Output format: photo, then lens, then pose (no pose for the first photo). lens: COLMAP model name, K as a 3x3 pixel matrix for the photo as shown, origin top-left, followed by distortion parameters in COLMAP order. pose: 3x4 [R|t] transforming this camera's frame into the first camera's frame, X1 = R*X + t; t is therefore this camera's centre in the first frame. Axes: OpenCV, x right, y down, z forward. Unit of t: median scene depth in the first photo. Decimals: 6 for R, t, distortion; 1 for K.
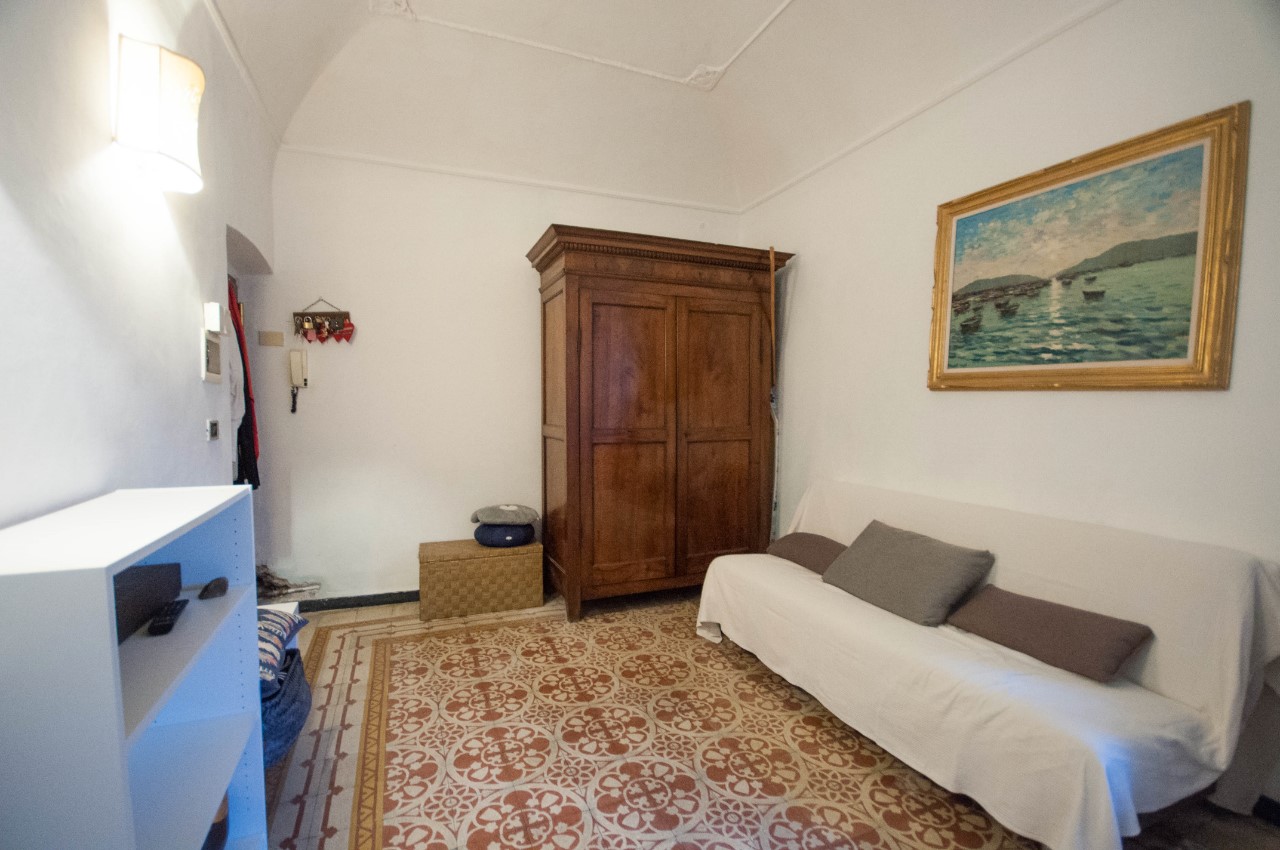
lens RADIAL K [[557.8, 0, 628.5], [0, 557.8, 434.3], [0, 0, 1]] dist [0.009121, -0.012029]
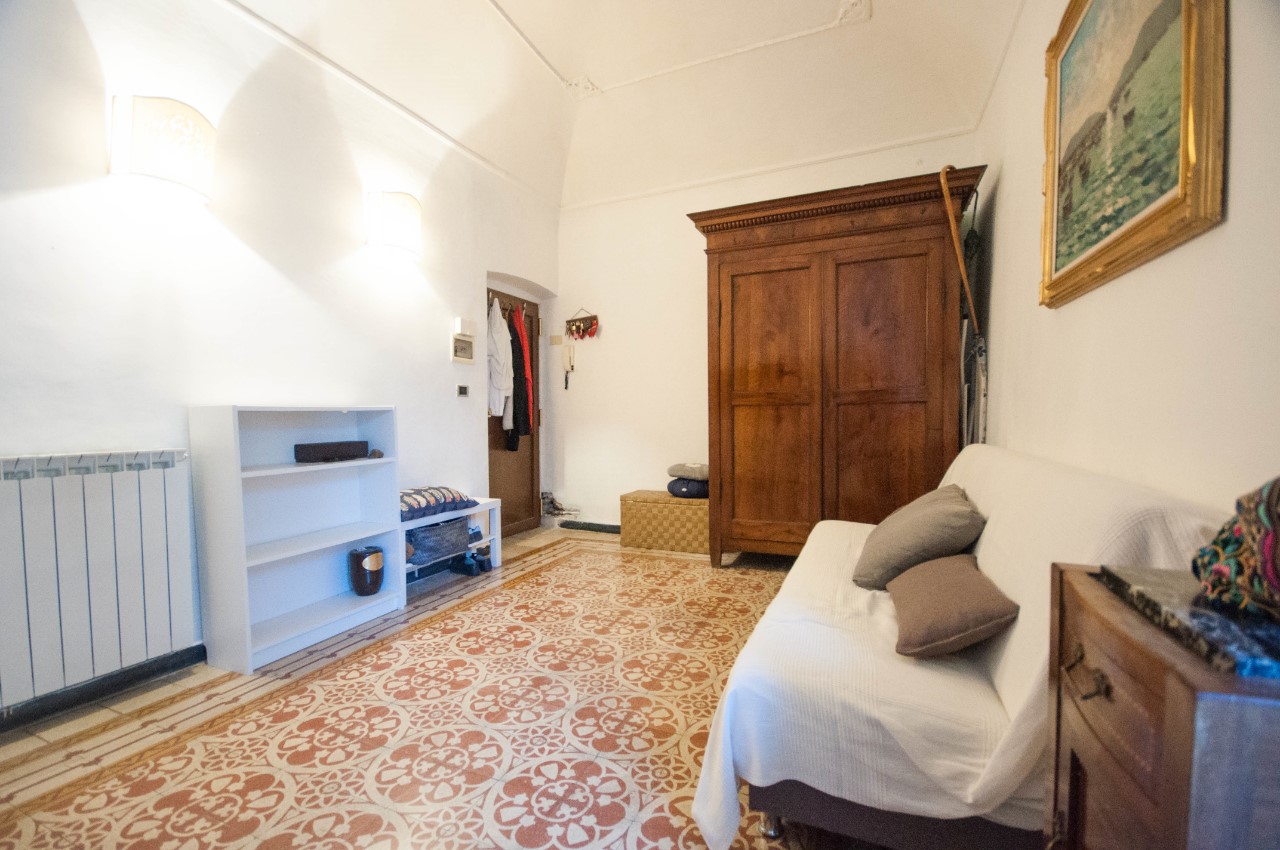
lens RADIAL K [[557.8, 0, 630.5], [0, 557.8, 428.4], [0, 0, 1]] dist [0.009121, -0.012029]
pose [[0.704629, 0.005706, -0.709553, 0.772231], [-0.021531, 0.999679, -0.013343, 0.110001], [0.709249, 0.024679, 0.704526, 0.138753]]
